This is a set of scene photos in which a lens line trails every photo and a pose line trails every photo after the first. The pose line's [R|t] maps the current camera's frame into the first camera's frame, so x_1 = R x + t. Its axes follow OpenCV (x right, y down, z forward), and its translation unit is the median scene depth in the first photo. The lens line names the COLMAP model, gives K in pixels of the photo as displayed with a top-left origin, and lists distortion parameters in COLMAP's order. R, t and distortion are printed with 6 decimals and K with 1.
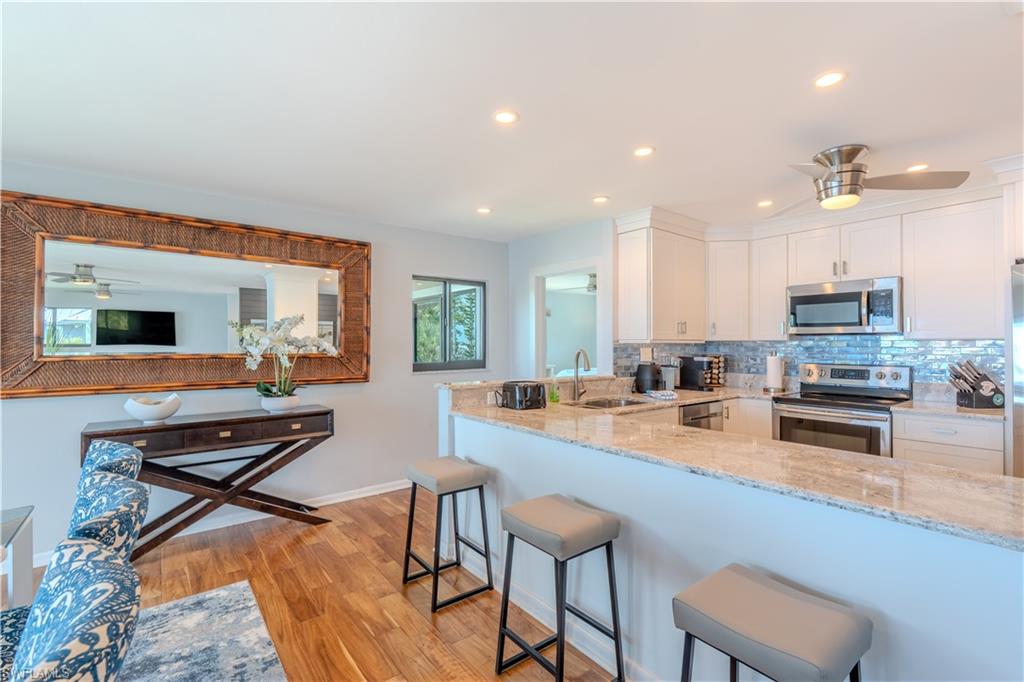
lens RADIAL K [[452.1, 0, 510.7], [0, 452.1, 342.4], [0, 0, 1]] dist [-0.001808, -0.000119]
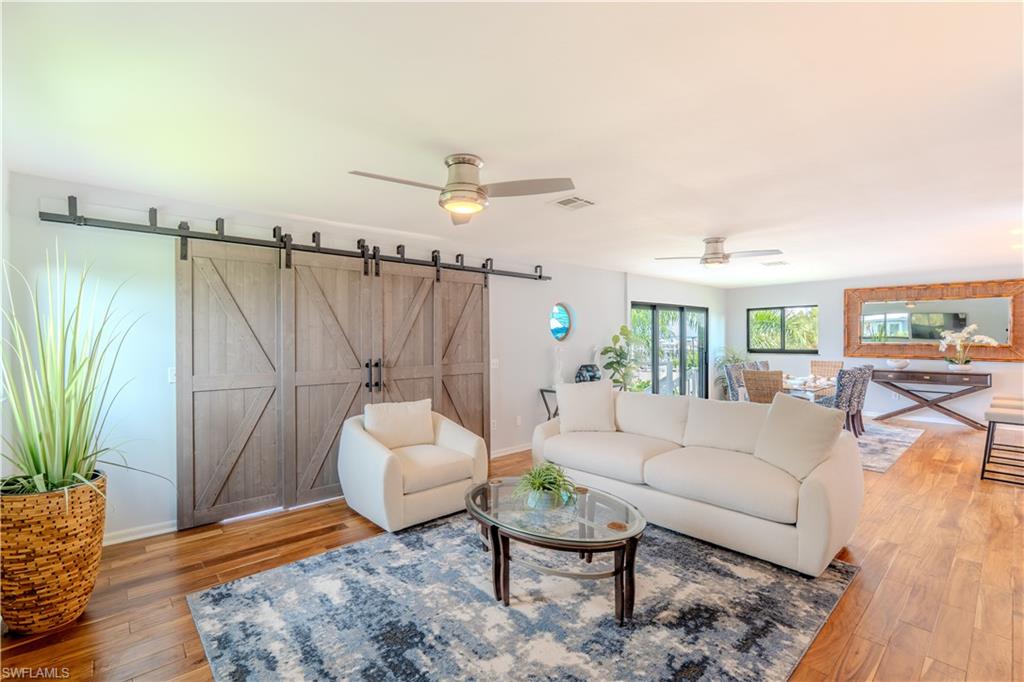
lens RADIAL K [[452.1, 0, 510.7], [0, 452.1, 339.3], [0, 0, 1]] dist [-0.001808, -0.000119]
pose [[0.061906, 0.006315, -0.998062, 1.343222], [0.003600, 0.999972, 0.006551, -0.017404], [0.998076, -0.003998, 0.061881, -1.113990]]
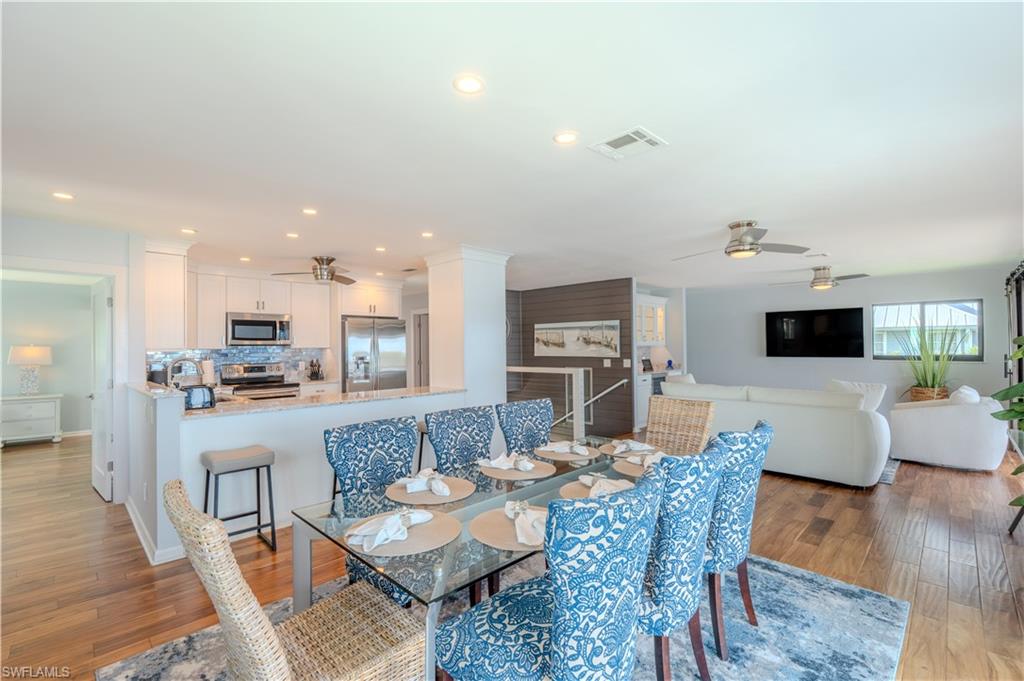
lens RADIAL K [[452.1, 0, 512.1], [0, 452.1, 341.5], [0, 0, 1]] dist [-0.001808, -0.000119]
pose [[-0.117772, 0.007970, 0.993009, -1.229693], [0.009098, 0.999934, -0.006947, -0.013782], [-0.992999, 0.008216, -0.117837, 0.337548]]
